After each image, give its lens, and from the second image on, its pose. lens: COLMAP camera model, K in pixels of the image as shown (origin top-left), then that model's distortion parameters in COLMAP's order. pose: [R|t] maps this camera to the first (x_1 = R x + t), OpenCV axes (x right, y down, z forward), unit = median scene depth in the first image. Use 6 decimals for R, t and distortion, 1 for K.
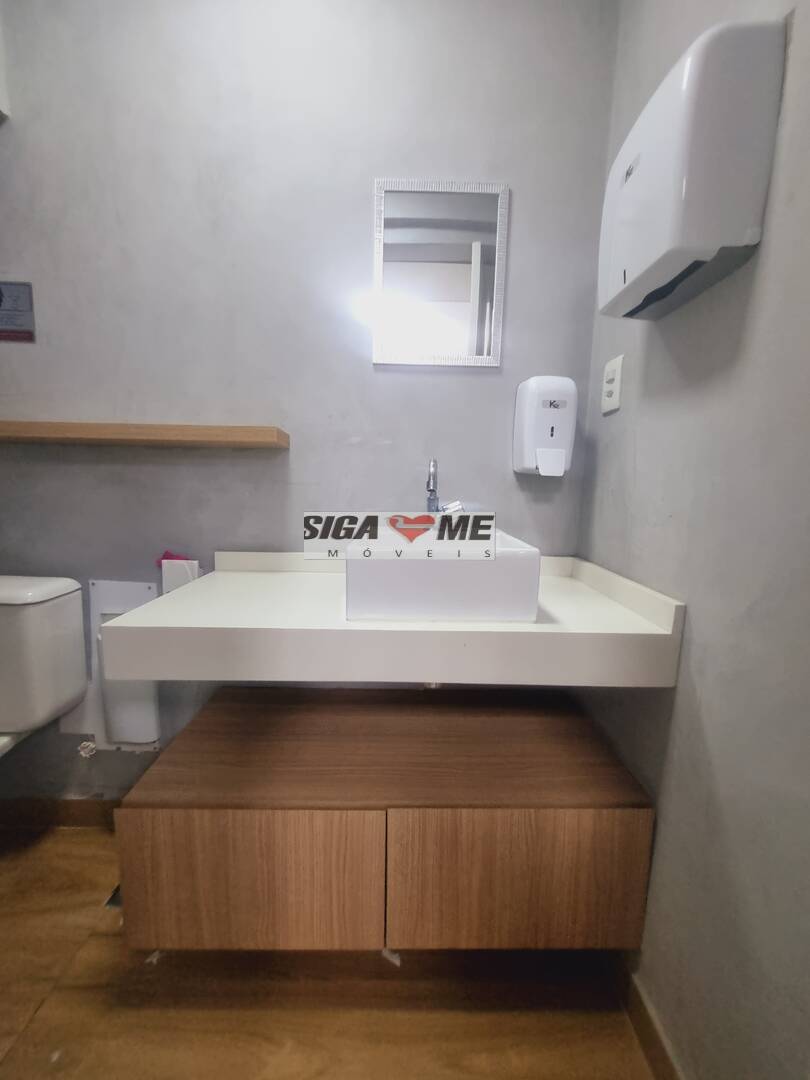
lens RADIAL K [[422.3, 0, 405.0], [0, 422.3, 540.0], [0, 0, 1]] dist [0.000865, -0.000112]
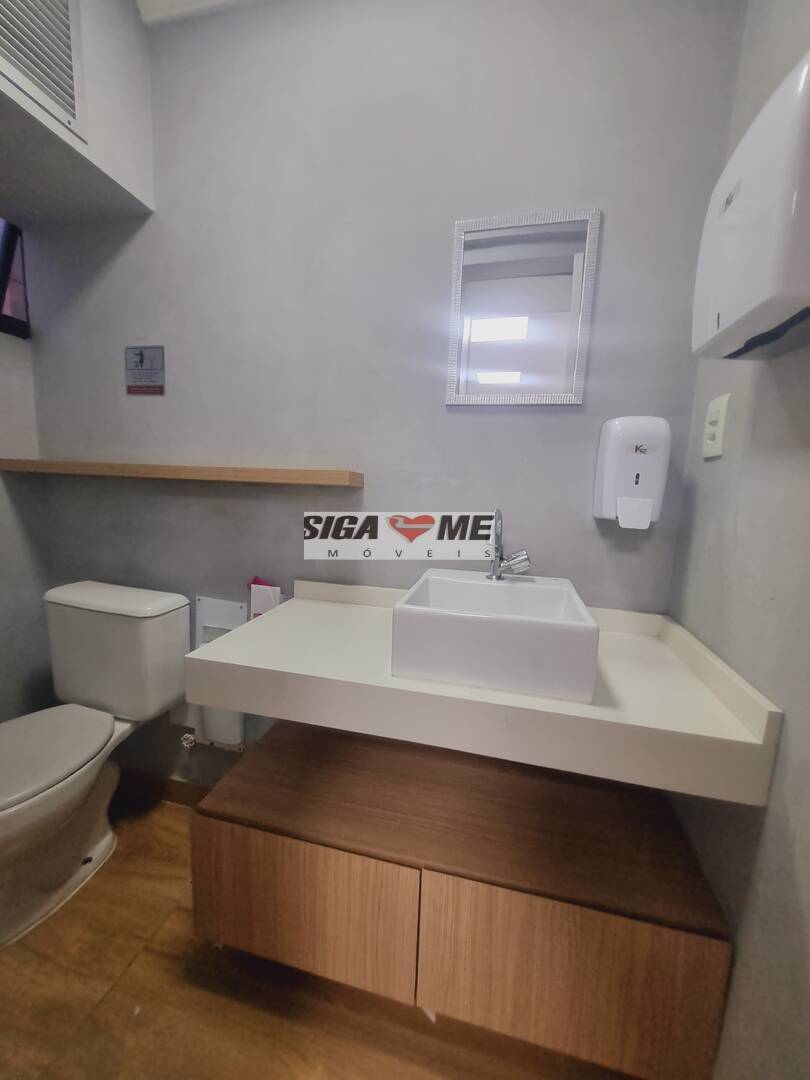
lens RADIAL K [[421.5, 0, 402.6], [0, 421.5, 541.7], [0, 0, 1]] dist [-0.000501, 0.000916]
pose [[0.969385, 0.048616, -0.240683, 0.084287], [-0.048768, 0.998796, 0.005328, -0.100214], [0.240652, 0.006573, 0.970589, 0.013109]]
